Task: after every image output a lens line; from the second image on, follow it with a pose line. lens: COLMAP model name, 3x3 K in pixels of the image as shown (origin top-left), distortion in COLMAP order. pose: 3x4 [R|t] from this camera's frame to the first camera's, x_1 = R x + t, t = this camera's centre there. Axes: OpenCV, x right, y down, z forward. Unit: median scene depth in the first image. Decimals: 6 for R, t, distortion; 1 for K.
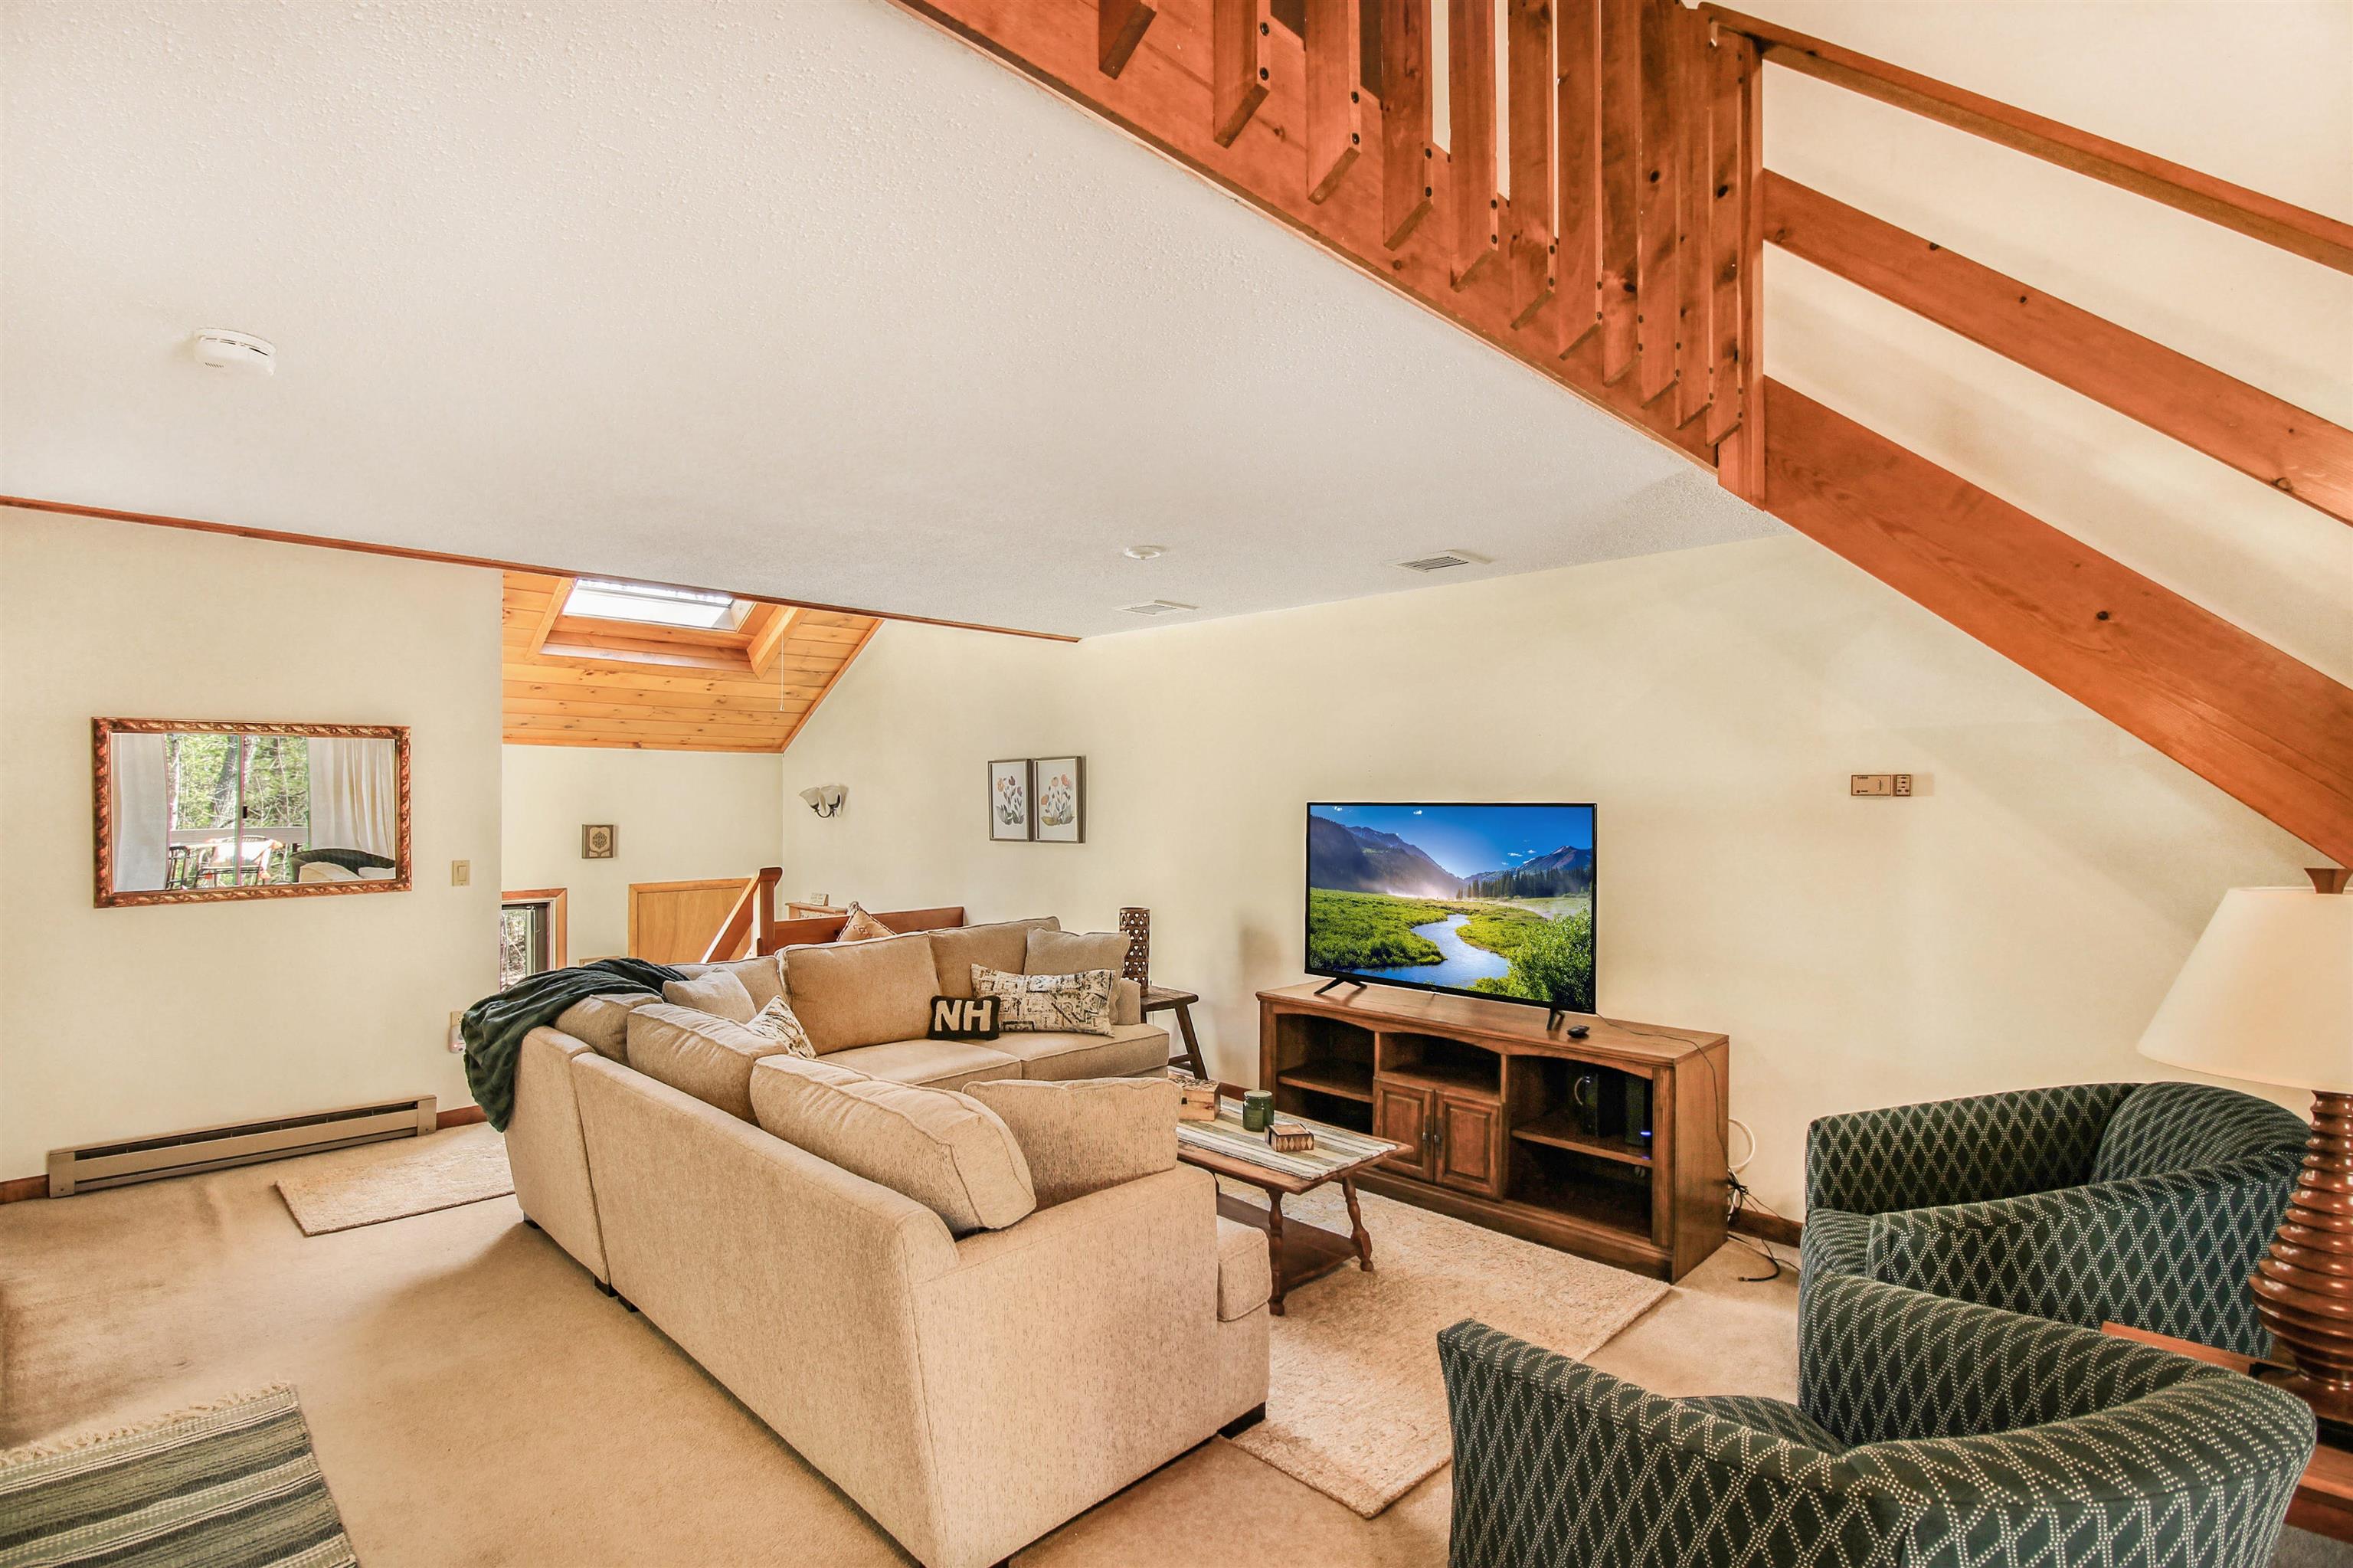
lens RADIAL K [[1139.2, 0, 1152.8], [0, 1139.2, 776.7], [0, 0, 1]] dist [0.001433, 0.000368]
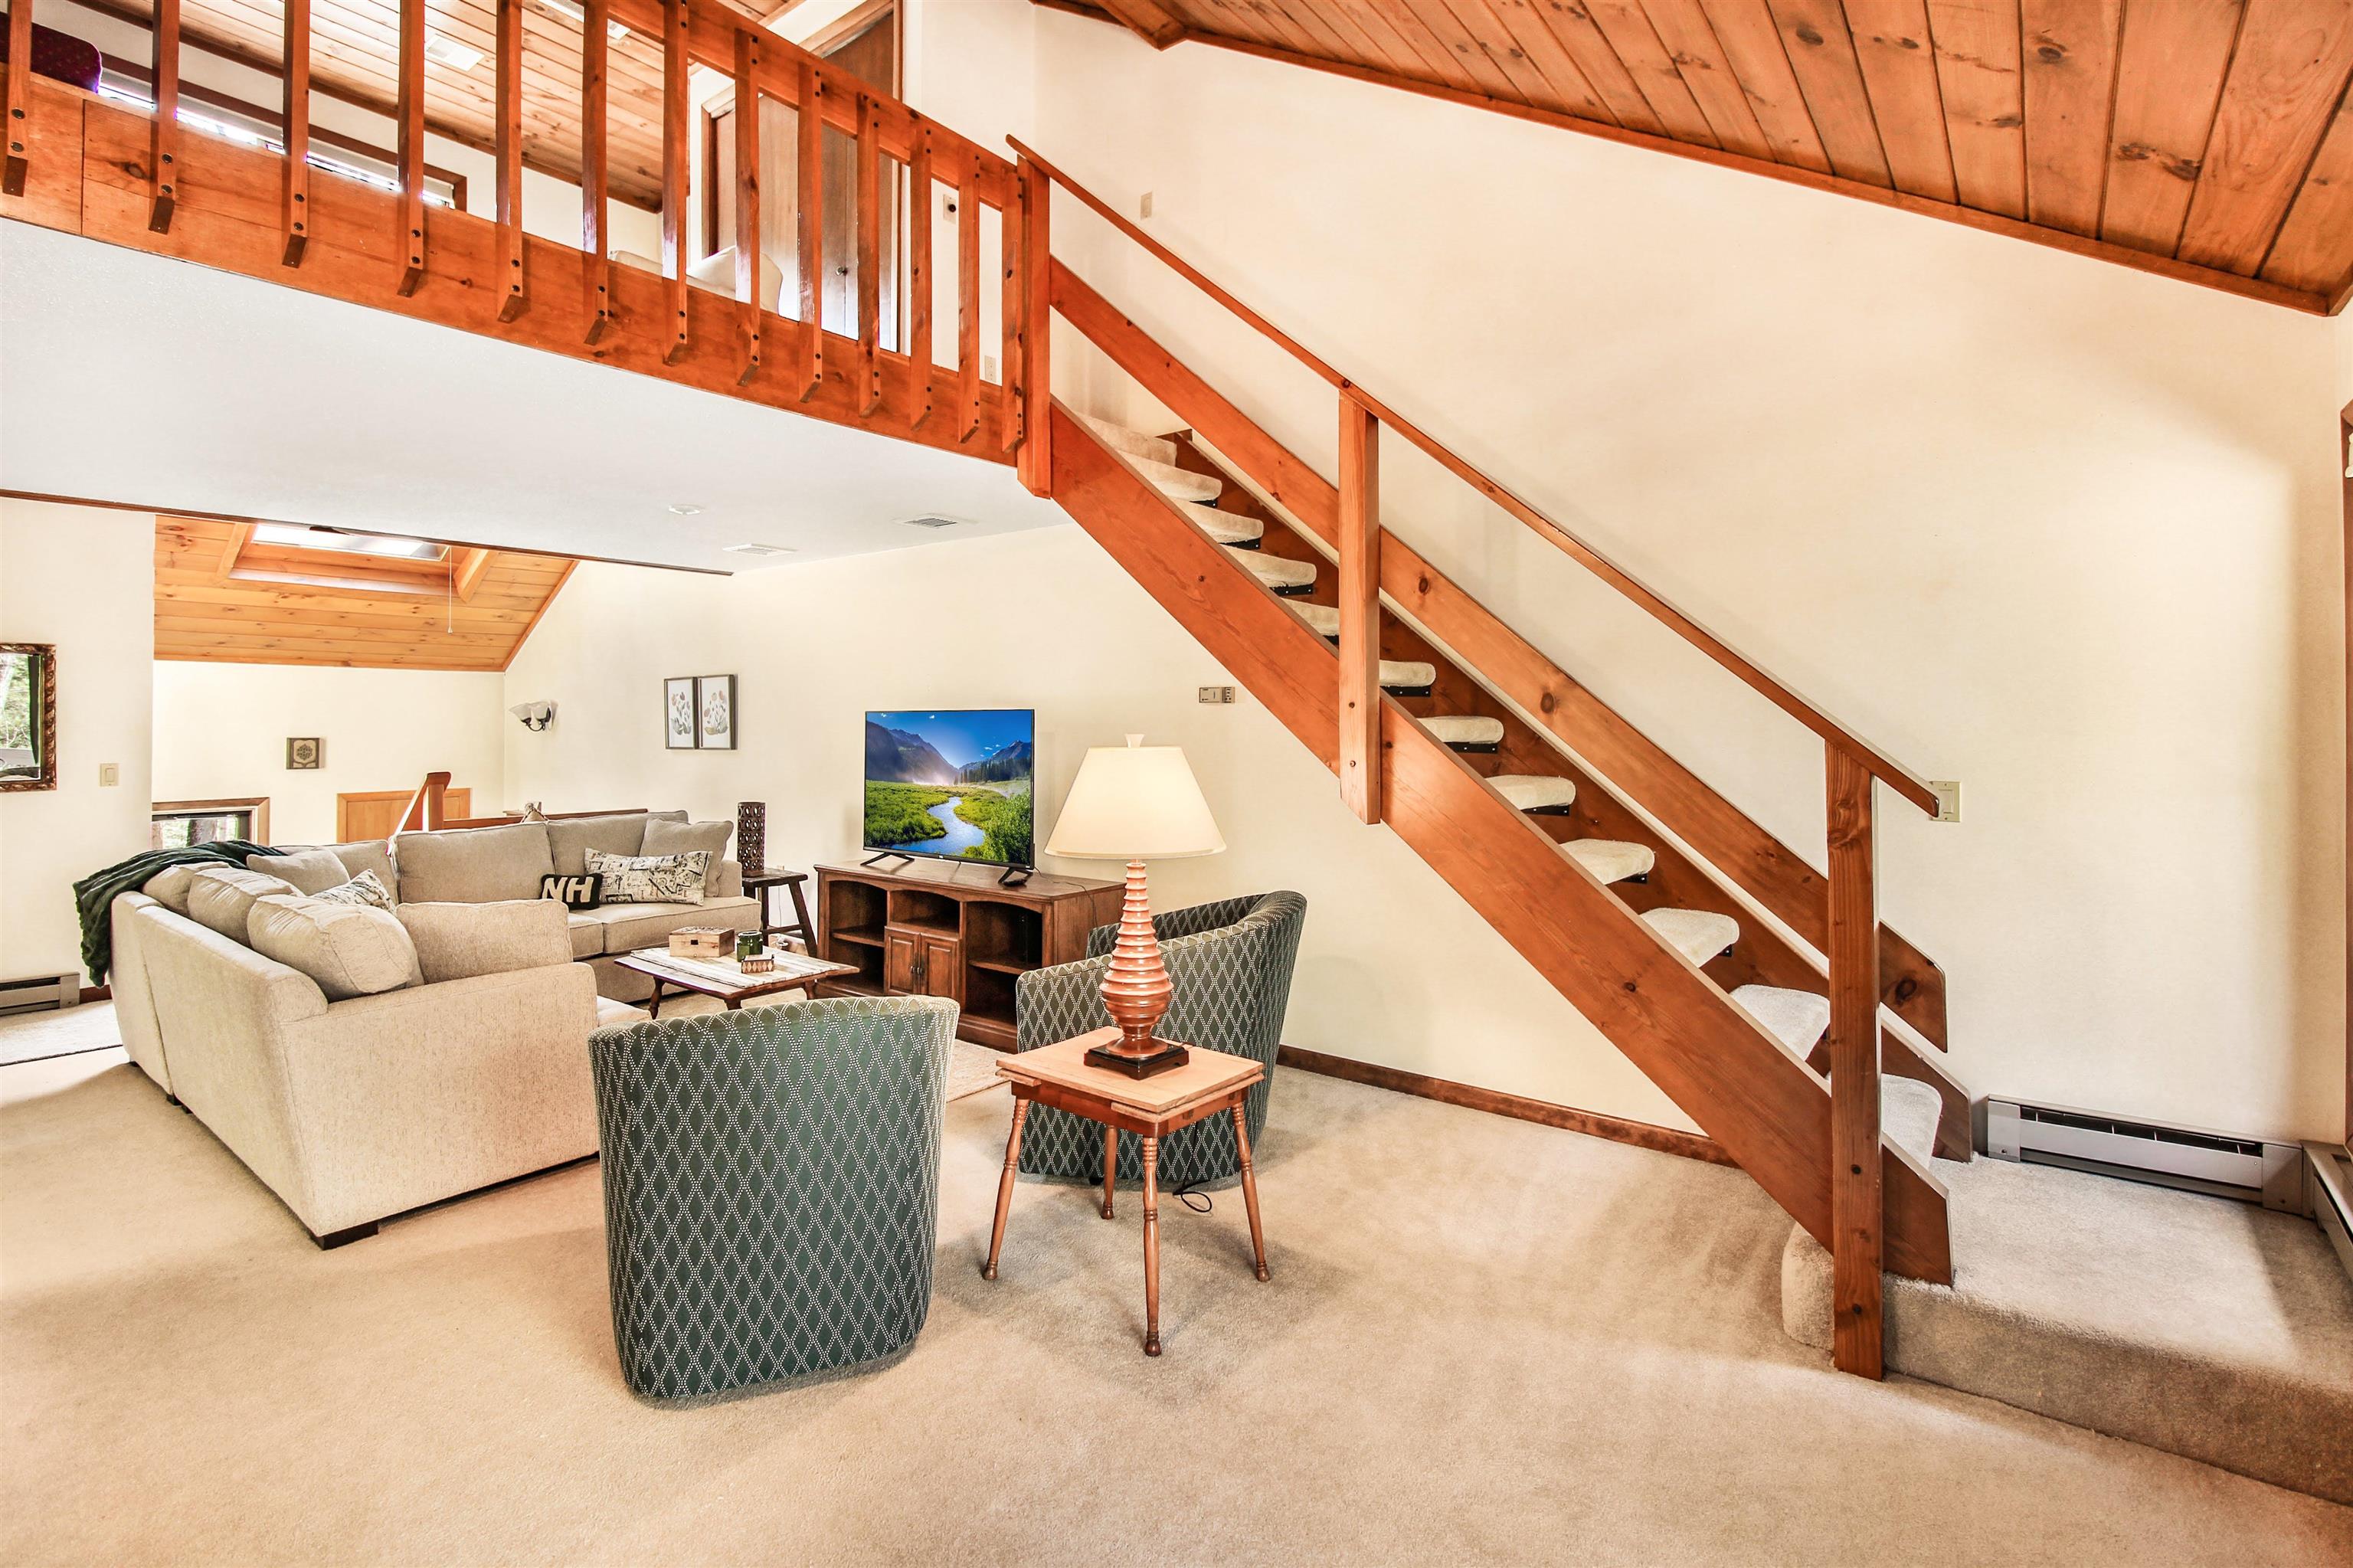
lens RADIAL K [[1116.8, 0, 1173.6], [0, 1116.8, 687.4], [0, 0, 1]] dist [-0.001909, -0.001861]
pose [[0.991276, 0.002496, 0.131781, 0.325126], [-0.000882, 0.999924, -0.012304, 0.012483], [-0.131802, 0.012080, 0.991202, -0.255849]]
